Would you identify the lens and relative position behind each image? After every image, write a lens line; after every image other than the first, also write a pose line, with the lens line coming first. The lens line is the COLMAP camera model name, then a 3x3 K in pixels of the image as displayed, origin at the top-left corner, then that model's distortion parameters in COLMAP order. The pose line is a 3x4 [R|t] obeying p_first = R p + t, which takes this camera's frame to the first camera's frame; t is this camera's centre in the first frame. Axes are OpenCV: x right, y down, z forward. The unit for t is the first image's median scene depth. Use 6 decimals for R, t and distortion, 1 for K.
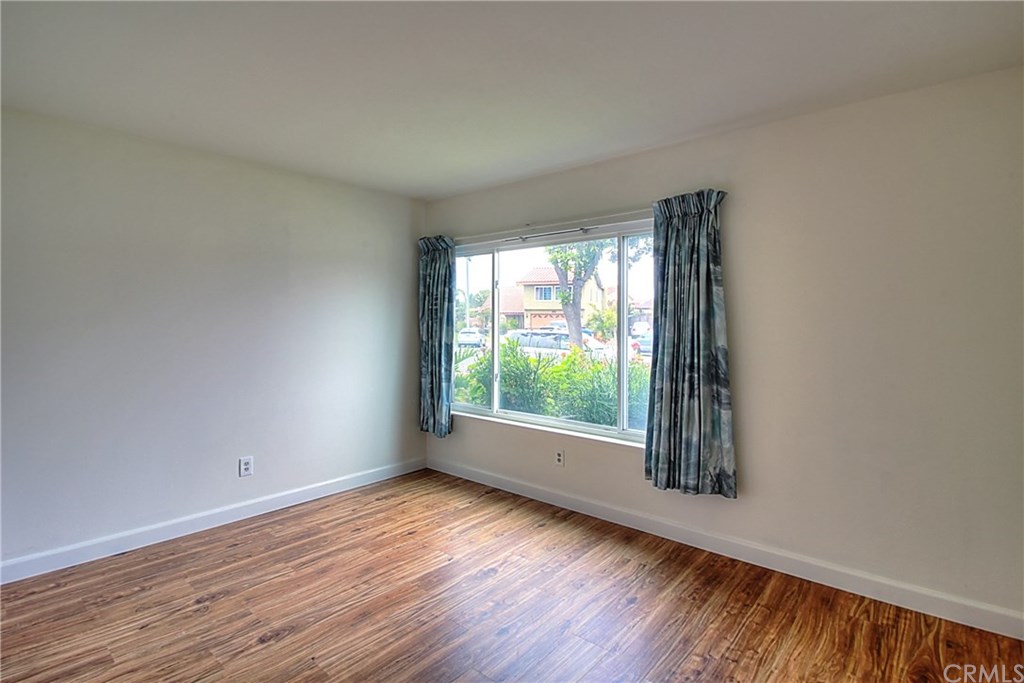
lens RADIAL K [[504.5, 0, 518.4], [0, 504.5, 328.4], [0, 0, 1]] dist [0.001094, -0.010468]
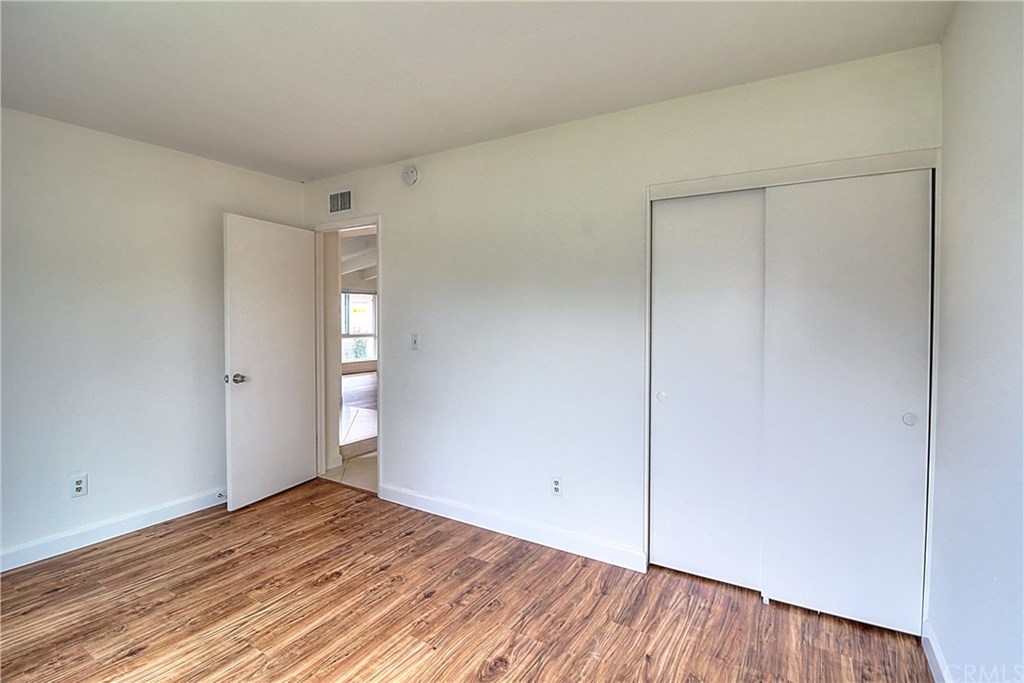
lens RADIAL K [[473.5, 0, 516.9], [0, 473.5, 330.2], [0, 0, 1]] dist [0.002265, -0.012742]
pose [[-0.986653, -0.001100, -0.162836, -0.317192], [-0.007408, 0.999245, 0.038133, -0.014247], [0.162671, 0.038830, -0.985916, 1.476505]]
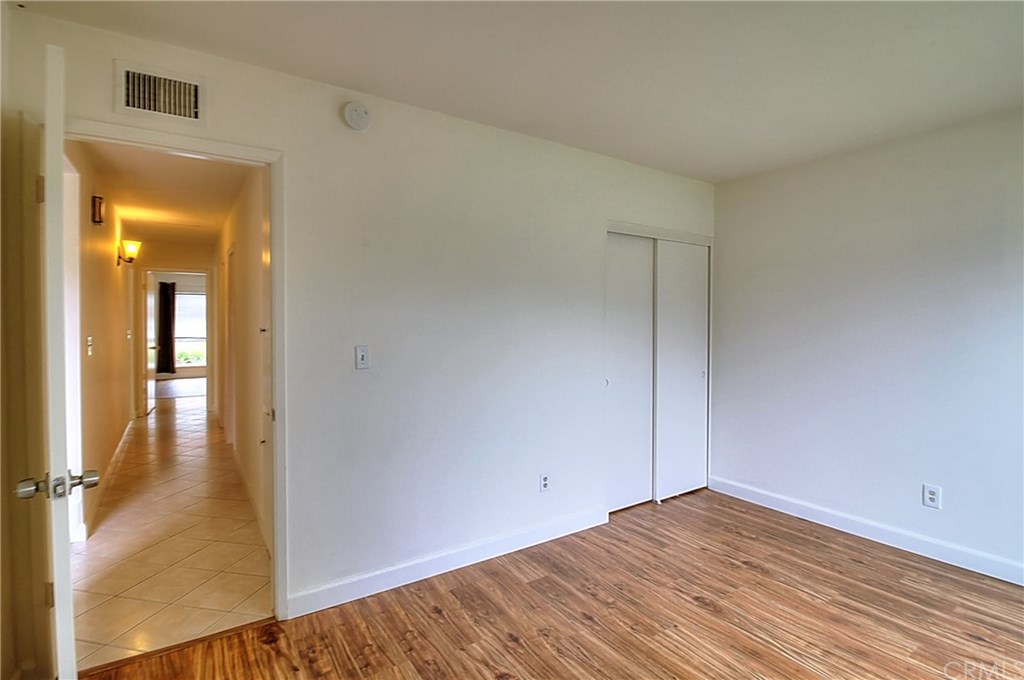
lens RADIAL K [[504.5, 0, 518.4], [0, 504.5, 326.9], [0, 0, 1]] dist [0.001094, -0.010468]
pose [[-0.260940, 0.009053, -0.965313, 0.566025], [-0.015752, 0.999783, 0.013635, -0.007394], [0.965227, 0.018763, -0.260741, 0.719089]]
